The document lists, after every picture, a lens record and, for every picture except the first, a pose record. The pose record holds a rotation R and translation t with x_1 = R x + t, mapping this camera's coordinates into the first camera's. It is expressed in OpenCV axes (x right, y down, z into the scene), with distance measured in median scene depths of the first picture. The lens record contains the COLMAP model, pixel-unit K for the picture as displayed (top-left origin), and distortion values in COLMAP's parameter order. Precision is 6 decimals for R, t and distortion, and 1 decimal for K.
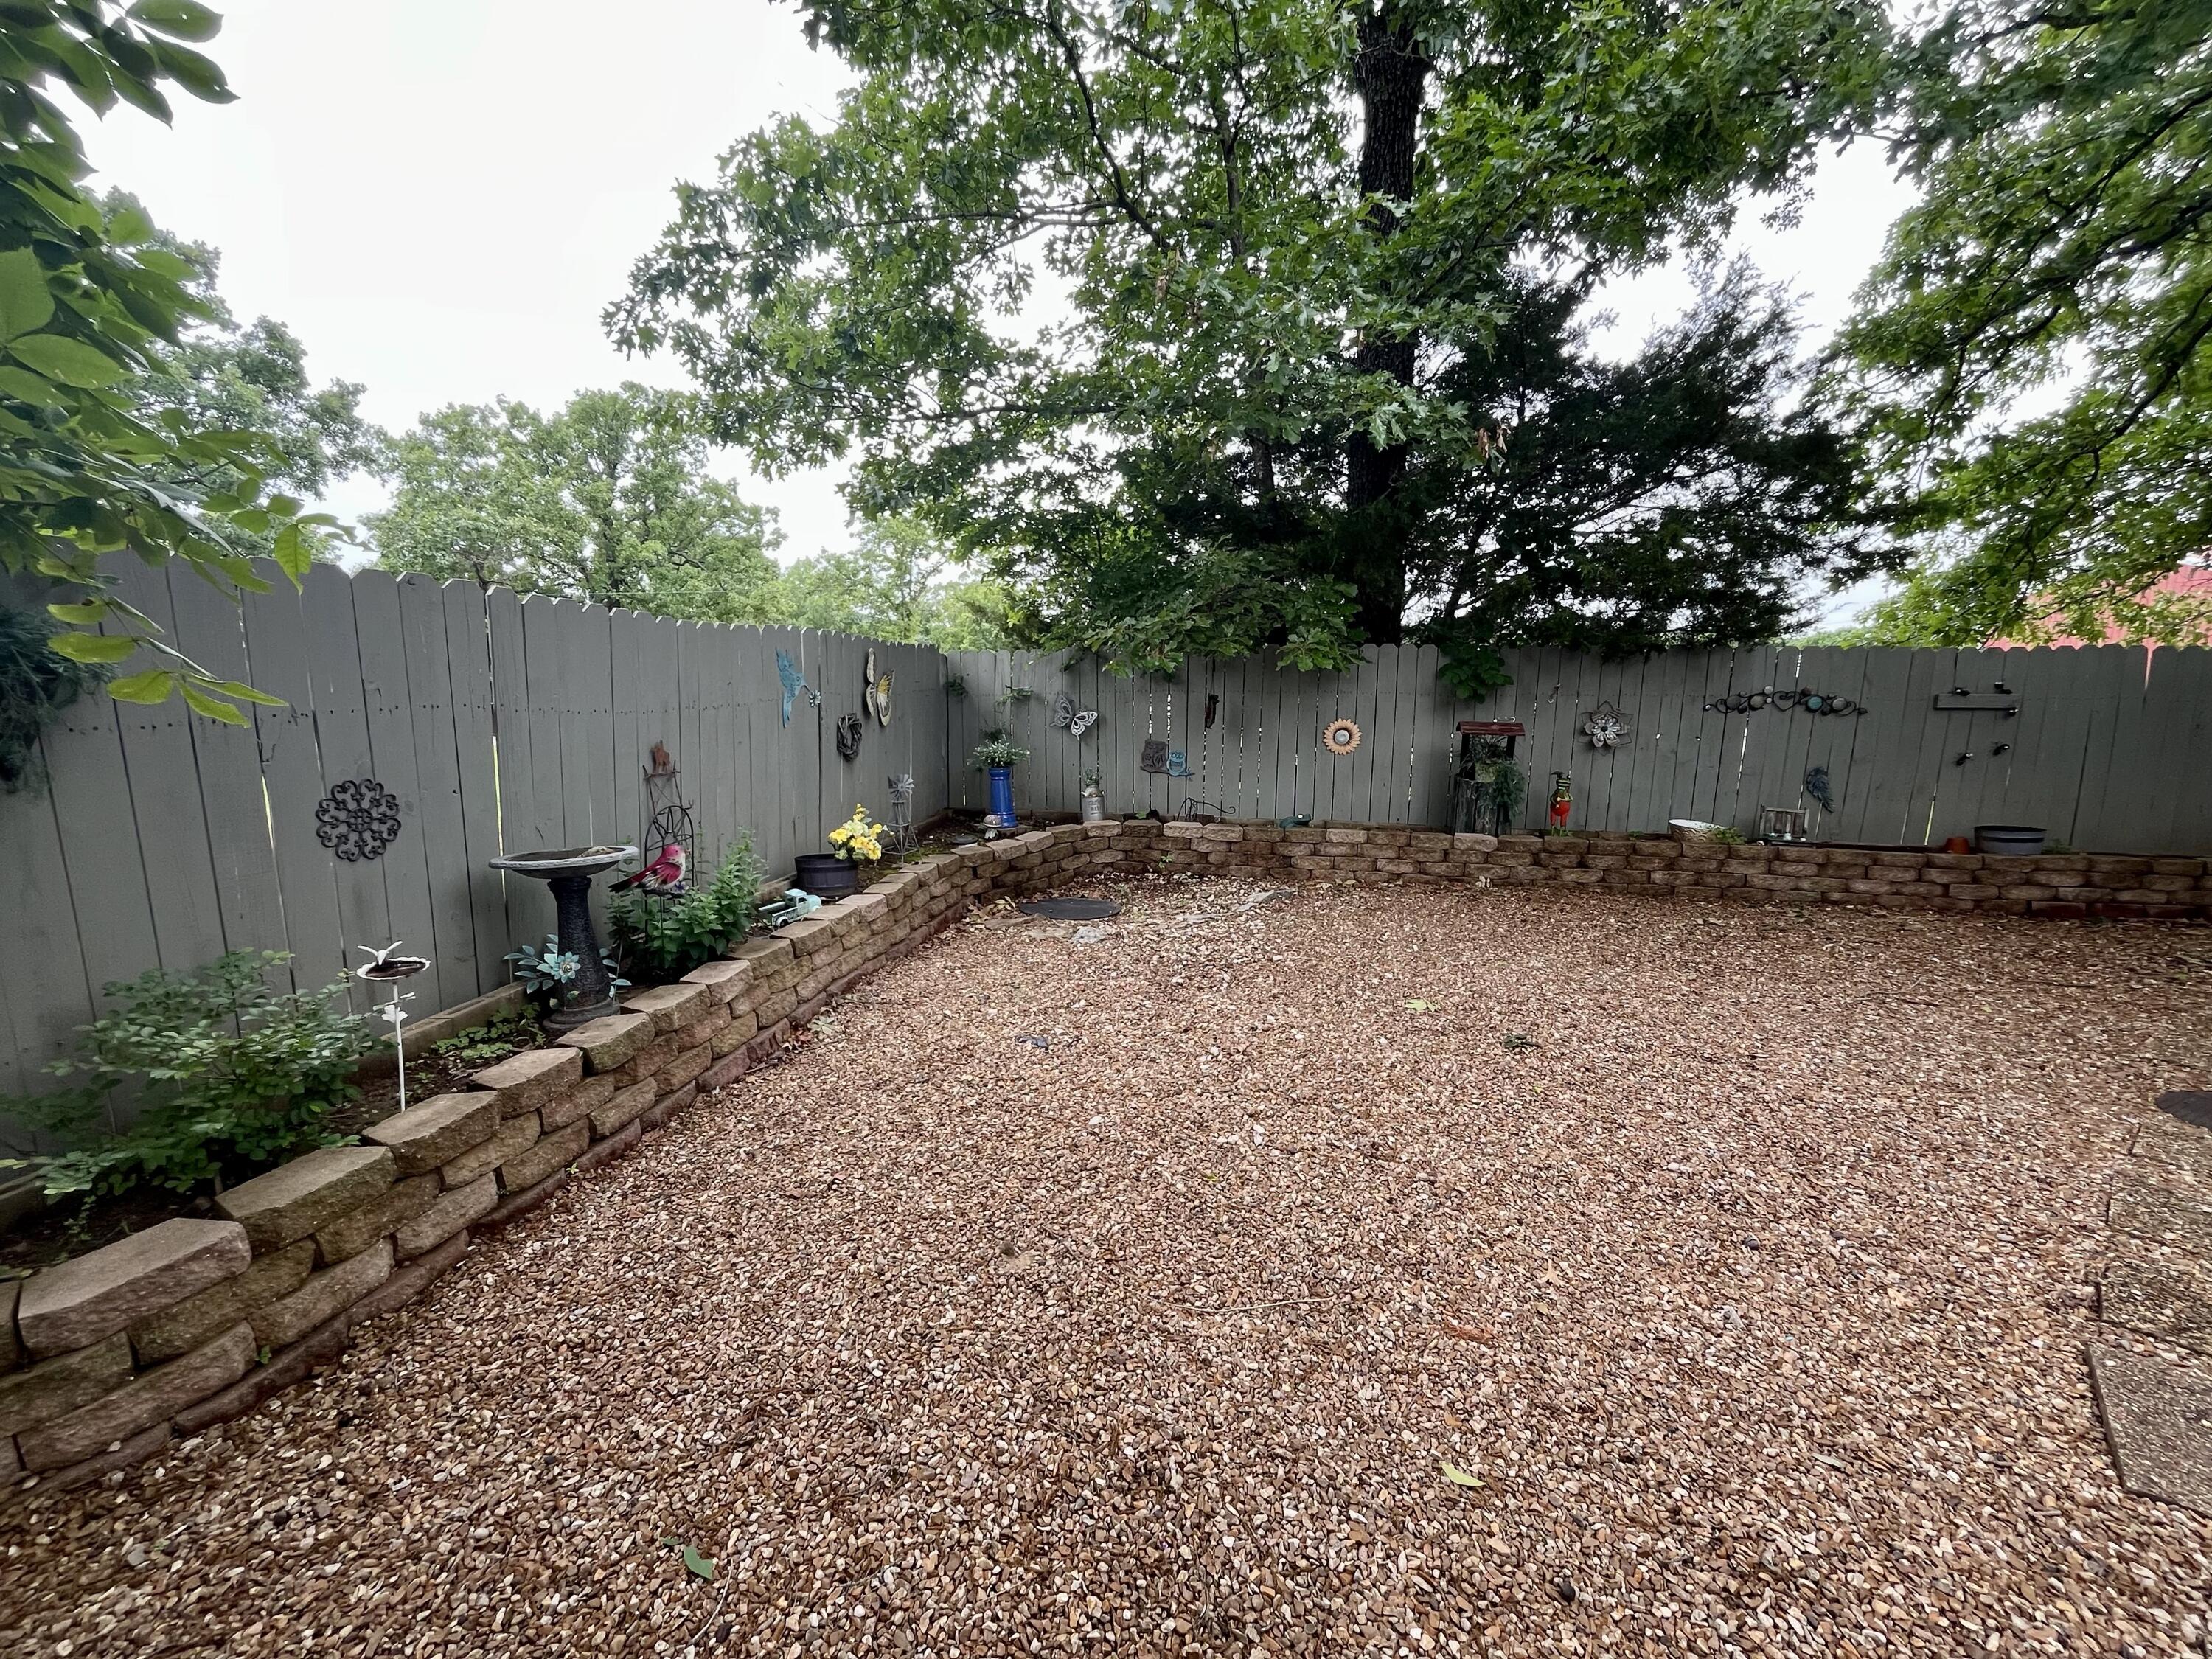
lens RADIAL K [[899.5, 0, 1109.1], [0, 899.5, 829.4], [0, 0, 1]] dist [-0.004446, 0.000364]
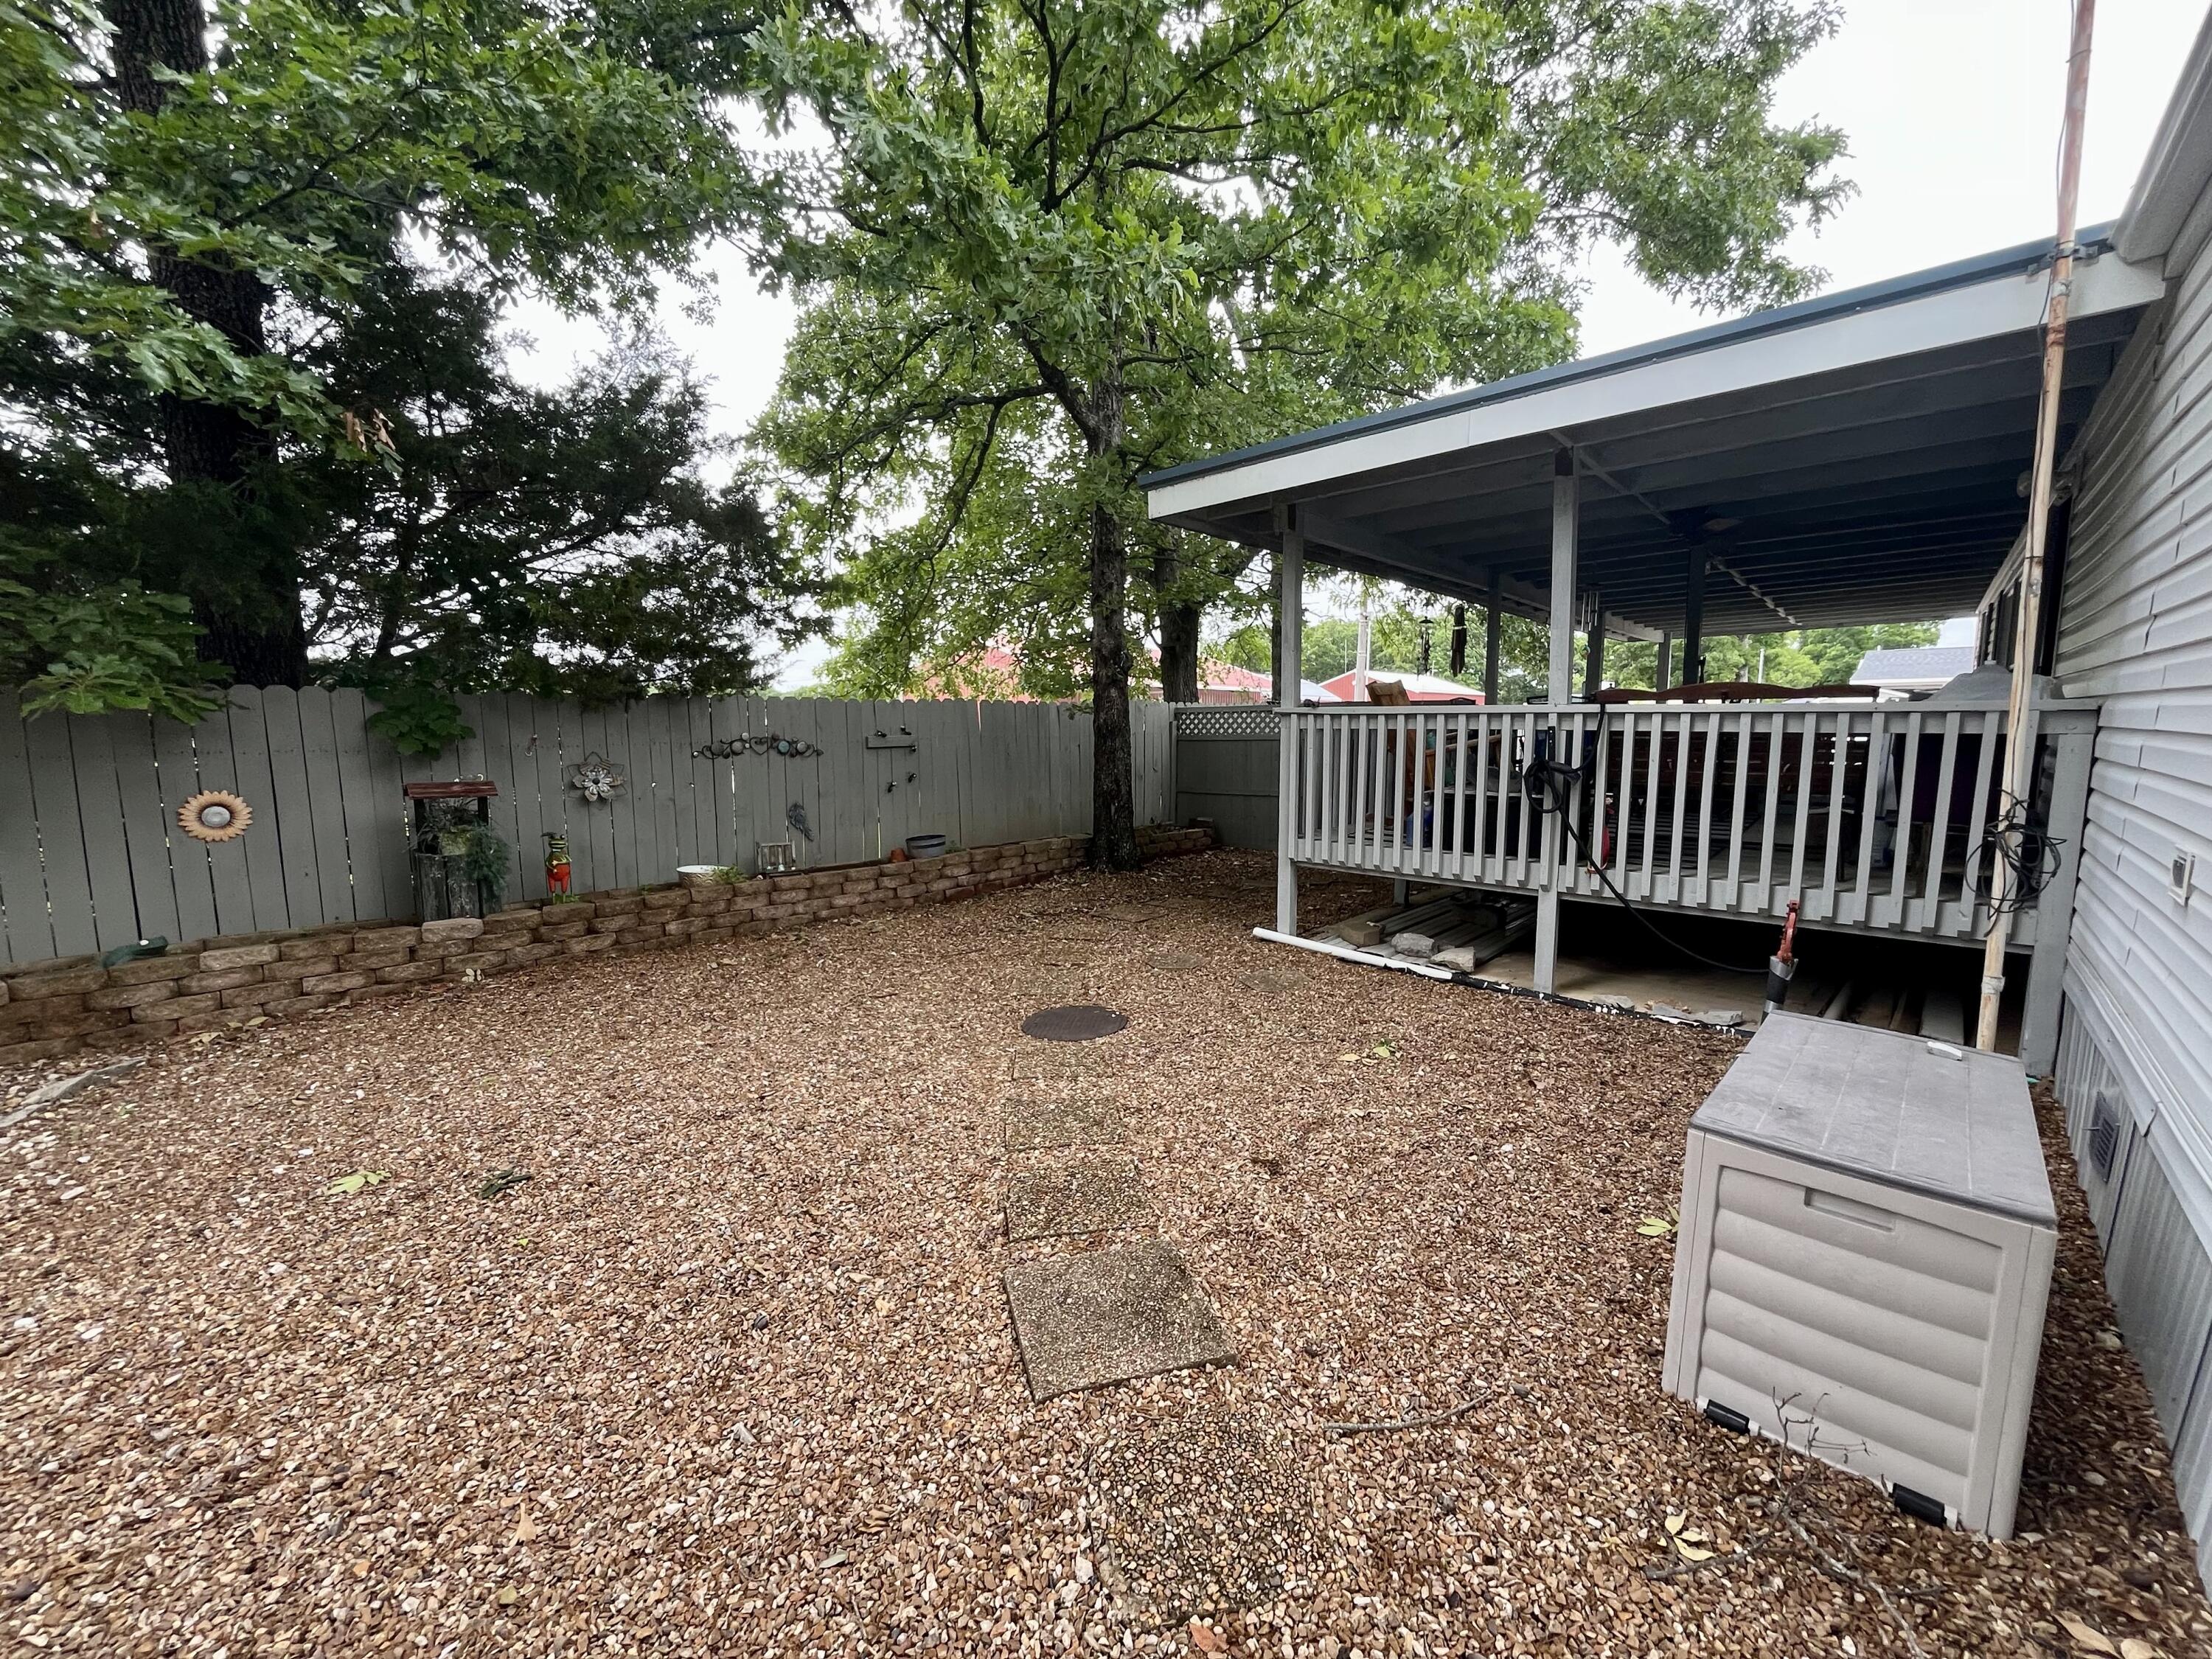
lens RADIAL K [[899.5, 0, 1113.6], [0, 899.5, 834.8], [0, 0, 1]] dist [-0.004446, 0.000364]
pose [[0.549600, -0.111818, 0.827911, 0.073059], [0.150437, 0.988049, 0.033580, -0.008013], [-0.821771, 0.106093, 0.559854, 0.041850]]
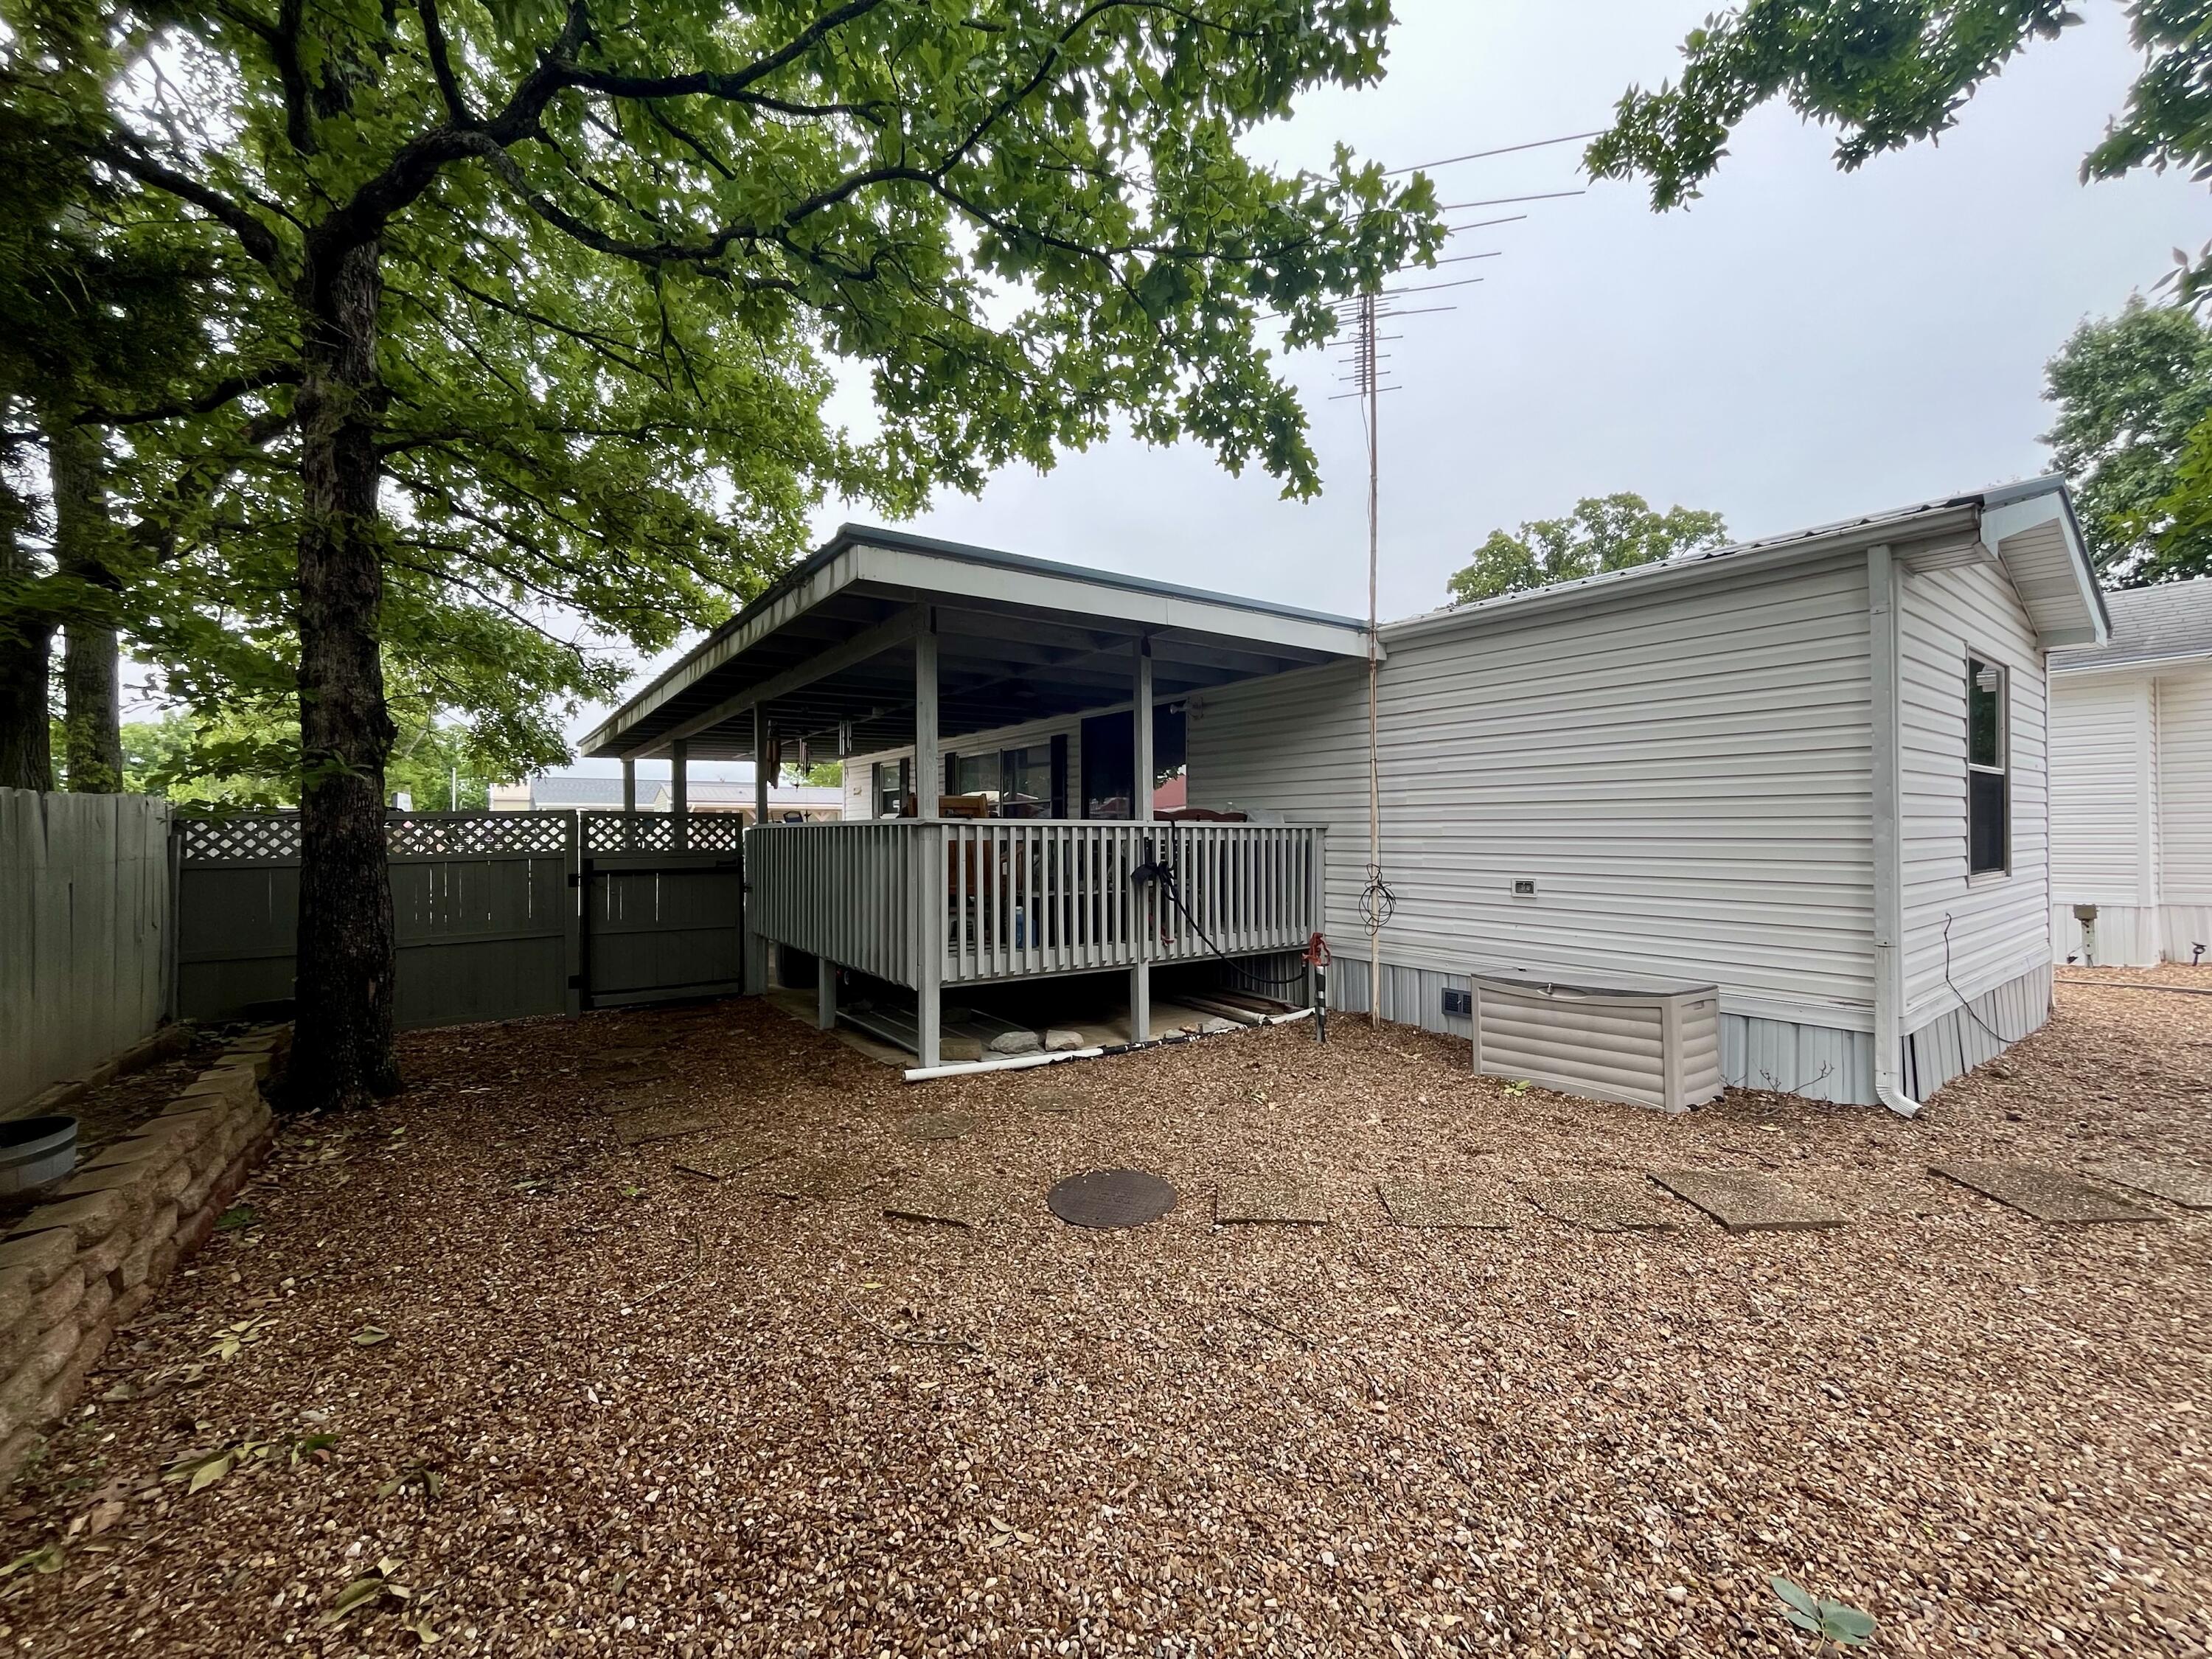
lens RADIAL K [[899.5, 0, 1115.1], [0, 899.5, 824.5], [0, 0, 1]] dist [-0.004446, 0.000364]
pose [[-0.707135, 0.006034, 0.707053, 0.217348], [0.120716, 0.986313, 0.112313, -0.144865], [-0.696698, 0.164773, -0.698185, 0.855218]]
